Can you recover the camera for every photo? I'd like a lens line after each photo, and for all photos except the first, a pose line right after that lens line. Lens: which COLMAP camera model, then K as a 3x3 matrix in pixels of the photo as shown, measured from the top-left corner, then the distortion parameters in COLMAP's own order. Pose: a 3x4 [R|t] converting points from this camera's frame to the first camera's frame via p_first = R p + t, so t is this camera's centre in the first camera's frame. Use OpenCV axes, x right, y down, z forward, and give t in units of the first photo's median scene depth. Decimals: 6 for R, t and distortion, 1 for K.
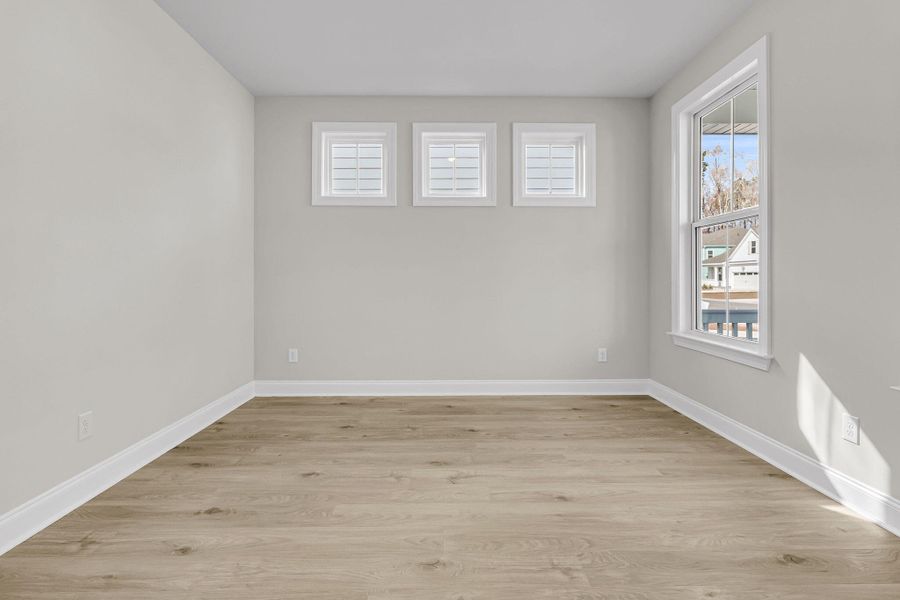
lens RADIAL K [[436.0, 0, 450.7], [0, 436.0, 281.1], [0, 0, 1]] dist [-0.001512, 0.000146]
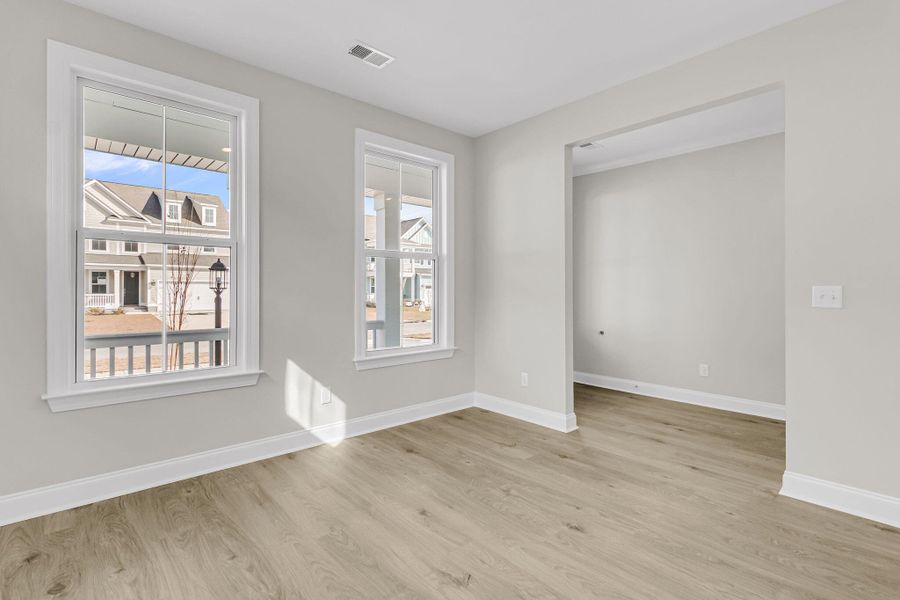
lens RADIAL K [[436.0, 0, 450.7], [0, 436.0, 281.1], [0, 0, 1]] dist [-0.001512, 0.000146]
pose [[-0.659741, 0.015036, 0.751342, -0.578296], [0.004271, 0.999859, -0.016259, -0.058187], [-0.751481, -0.007518, -0.659712, 1.571631]]
